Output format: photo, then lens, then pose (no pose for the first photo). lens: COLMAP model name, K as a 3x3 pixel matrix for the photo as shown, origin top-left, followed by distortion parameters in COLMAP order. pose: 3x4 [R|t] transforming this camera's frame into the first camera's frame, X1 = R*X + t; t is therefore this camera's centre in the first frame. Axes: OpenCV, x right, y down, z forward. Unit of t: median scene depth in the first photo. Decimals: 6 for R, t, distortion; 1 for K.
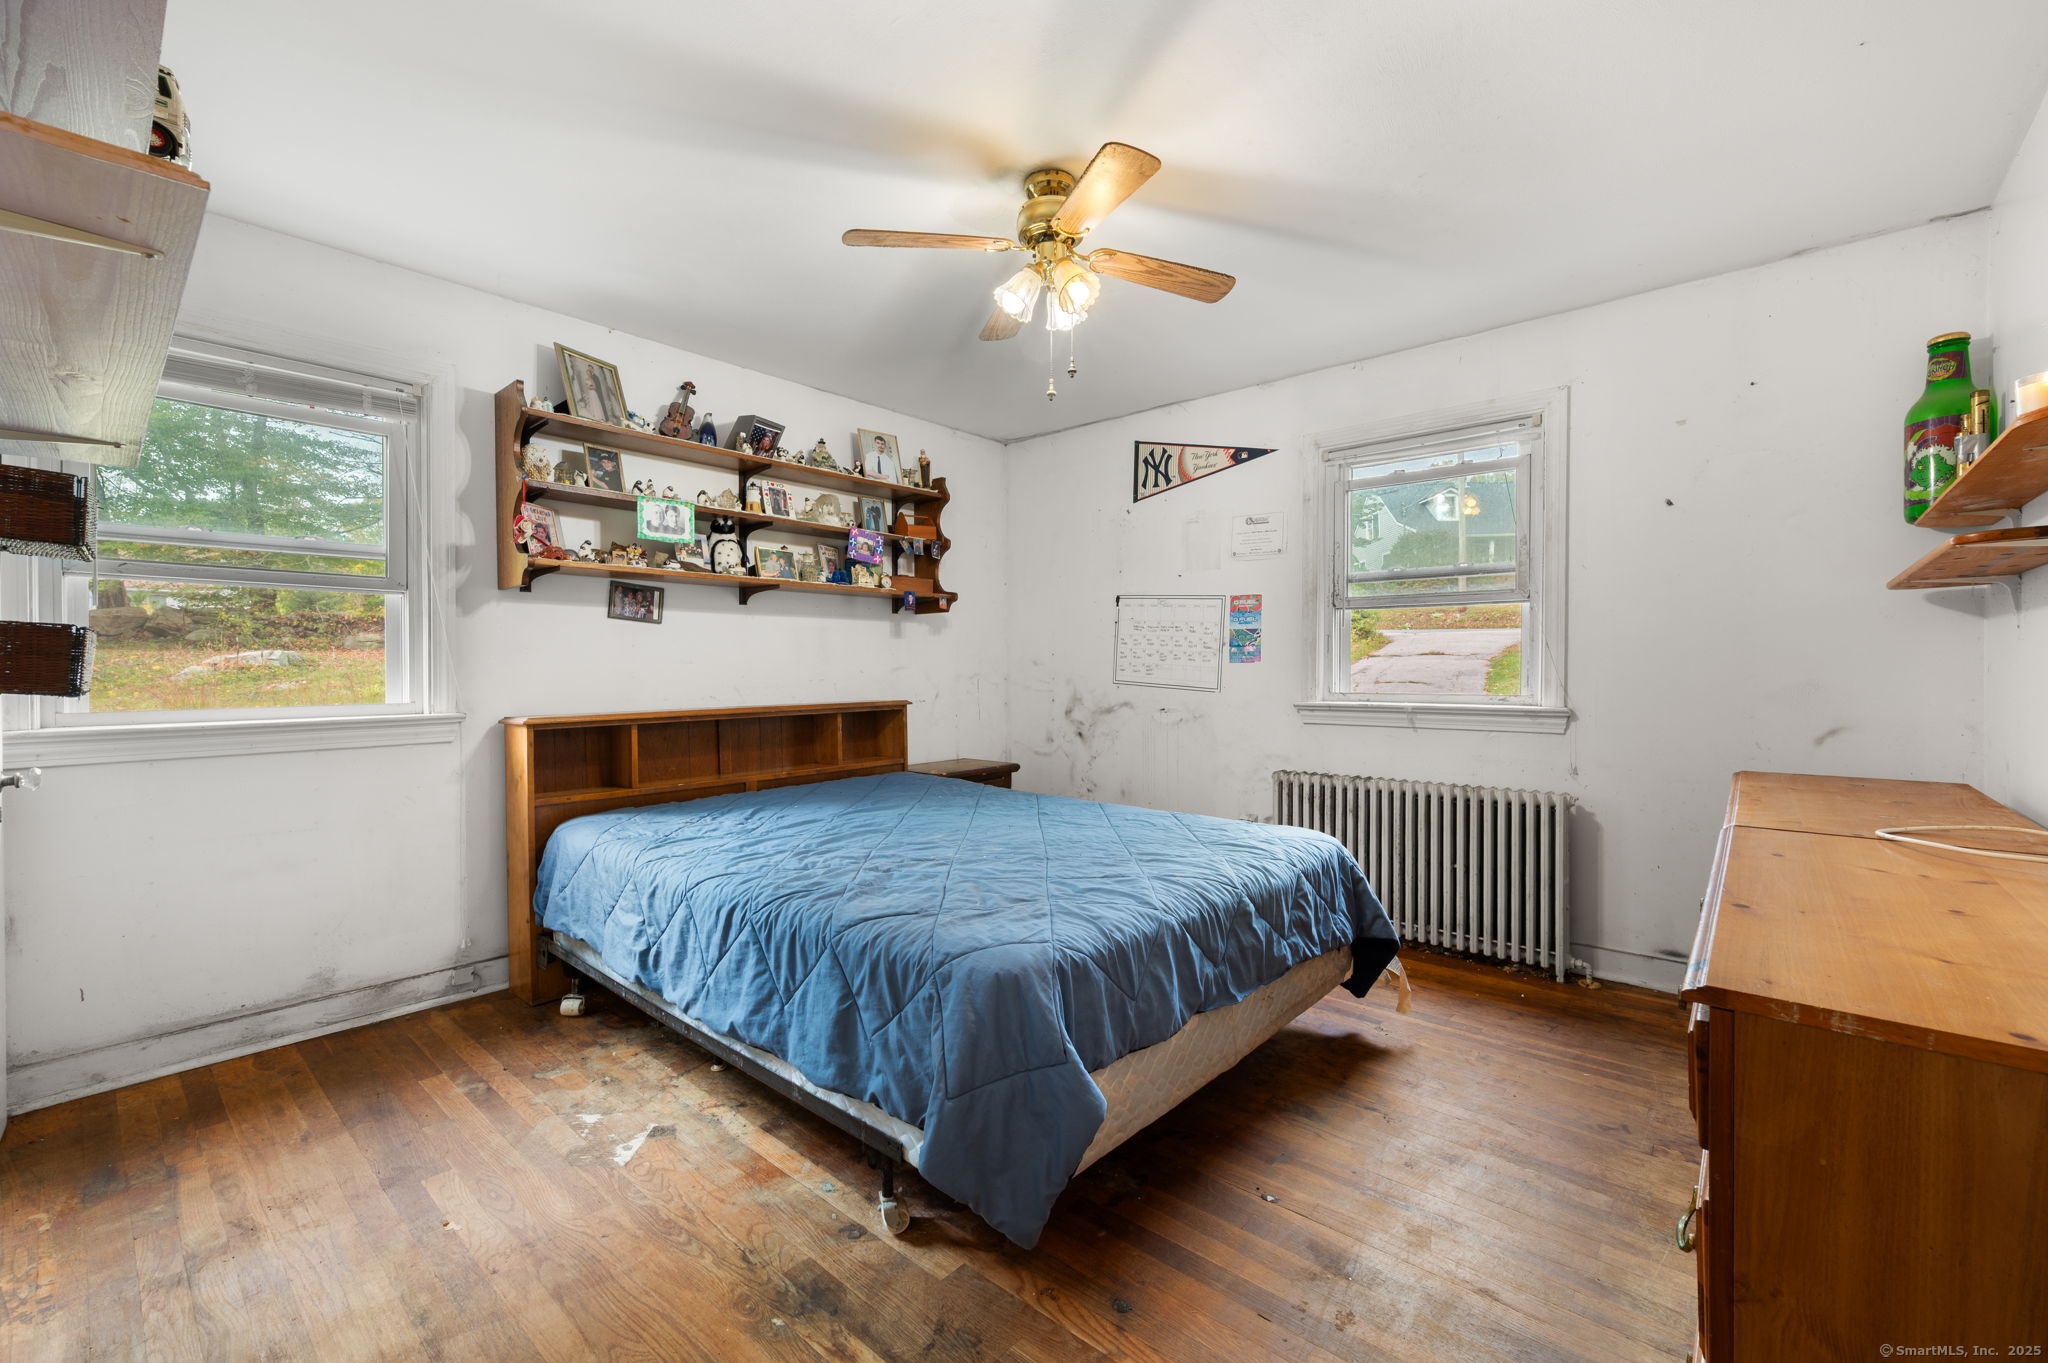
lens RADIAL K [[833.9, 0, 1026.8], [0, 833.9, 672.3], [0, 0, 1]] dist [-0.000689, -0.000053]
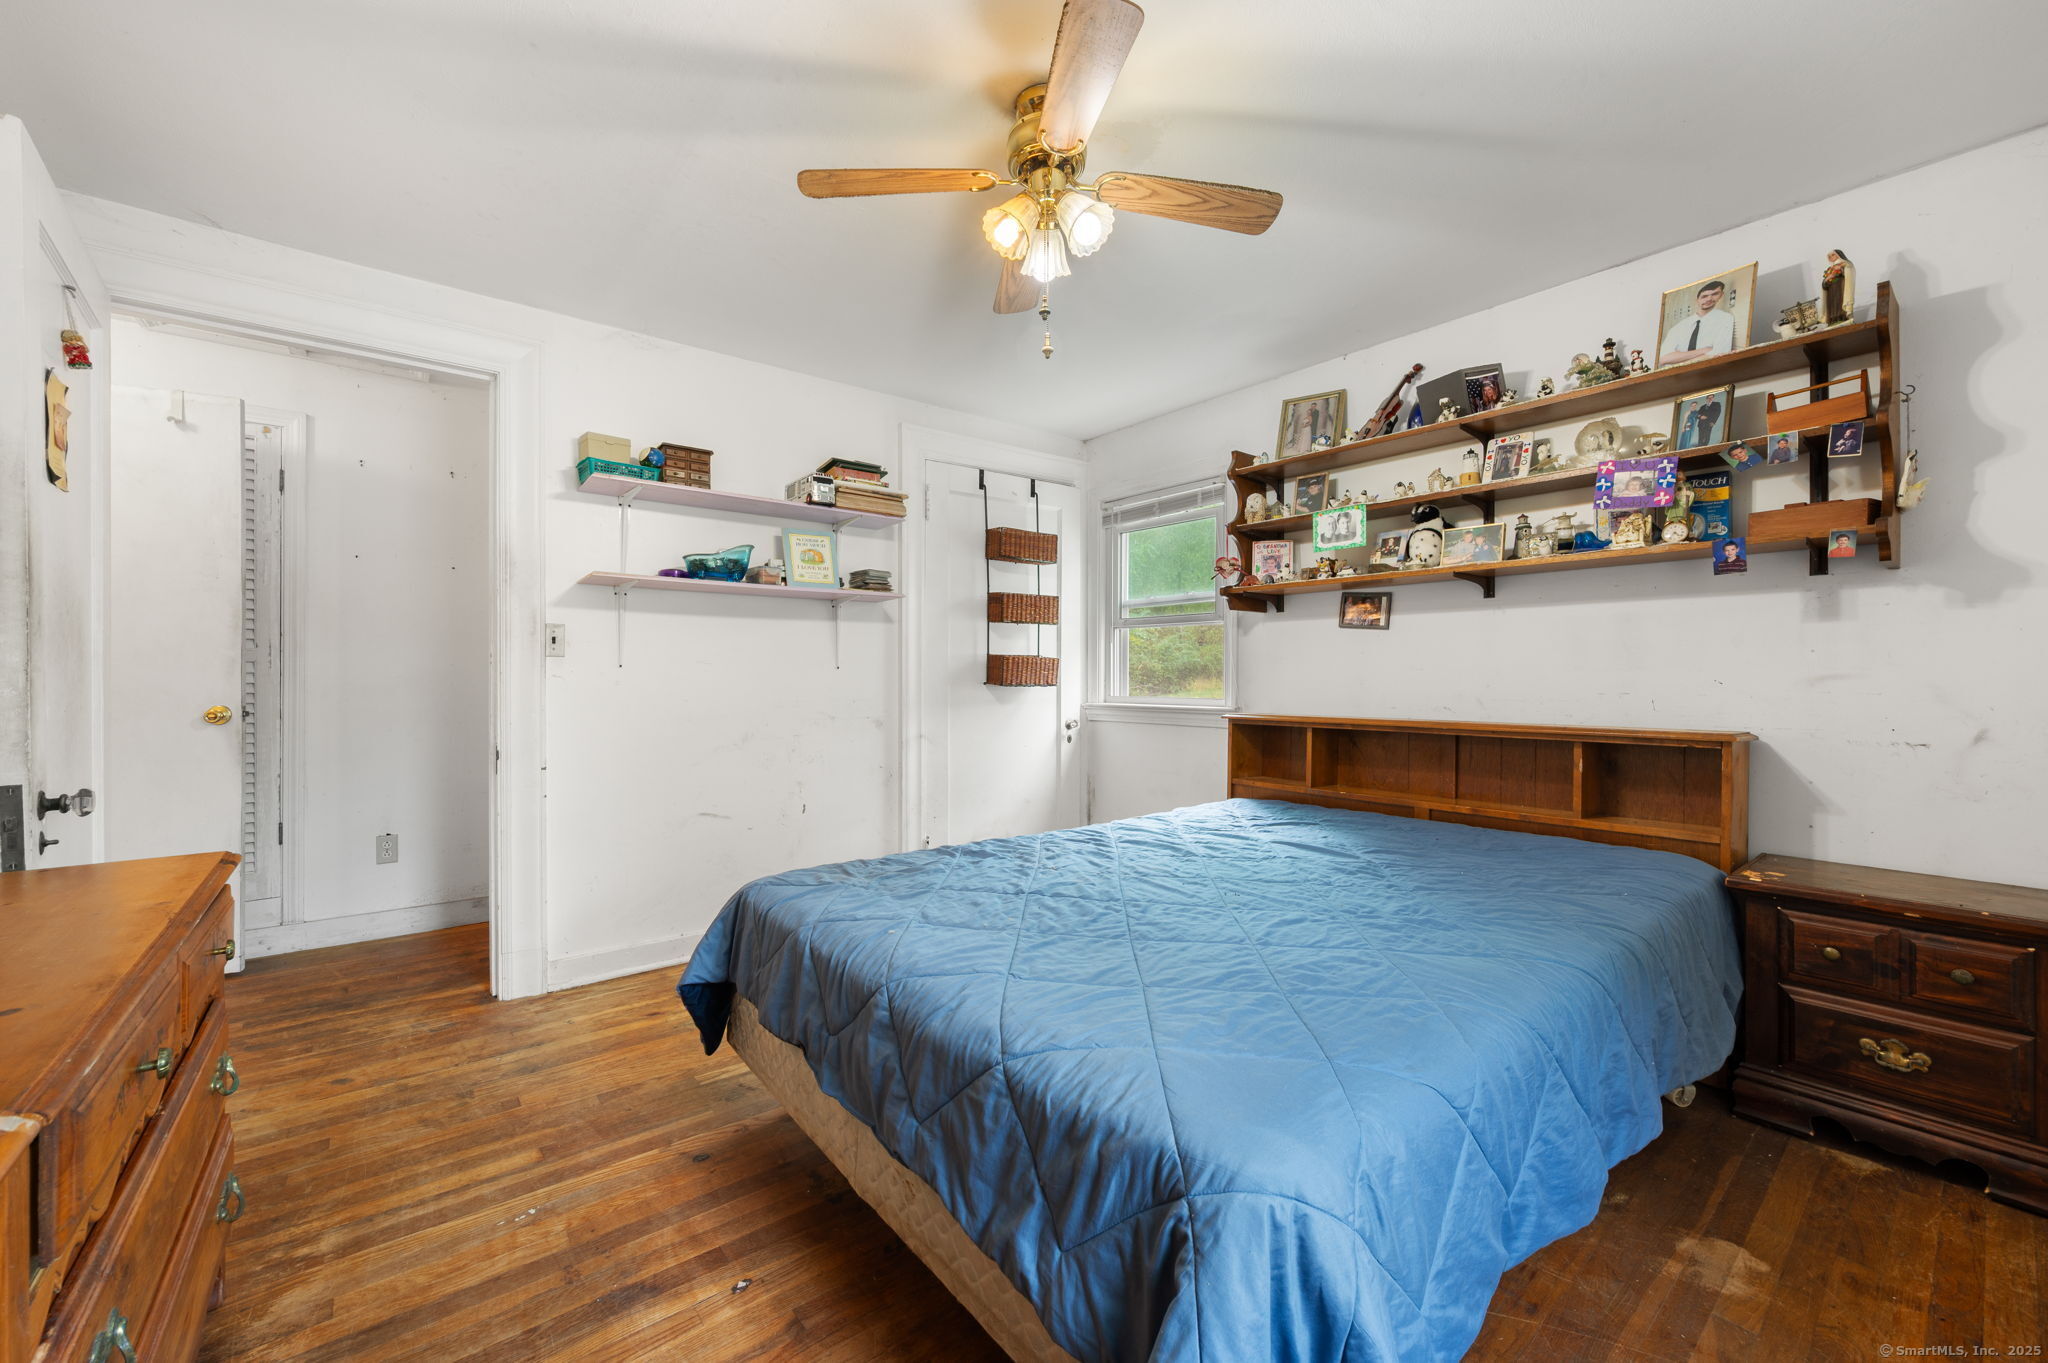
lens RADIAL K [[795.1, 0, 1026.4], [0, 795.1, 679.6], [0, 0, 1]] dist [-0.001040, -0.000027]
pose [[-0.168397, 0.009185, -0.985676, 0.547829], [-0.008431, 0.999907, 0.010758, -0.005976], [0.985683, 0.010122, -0.168304, 0.741508]]
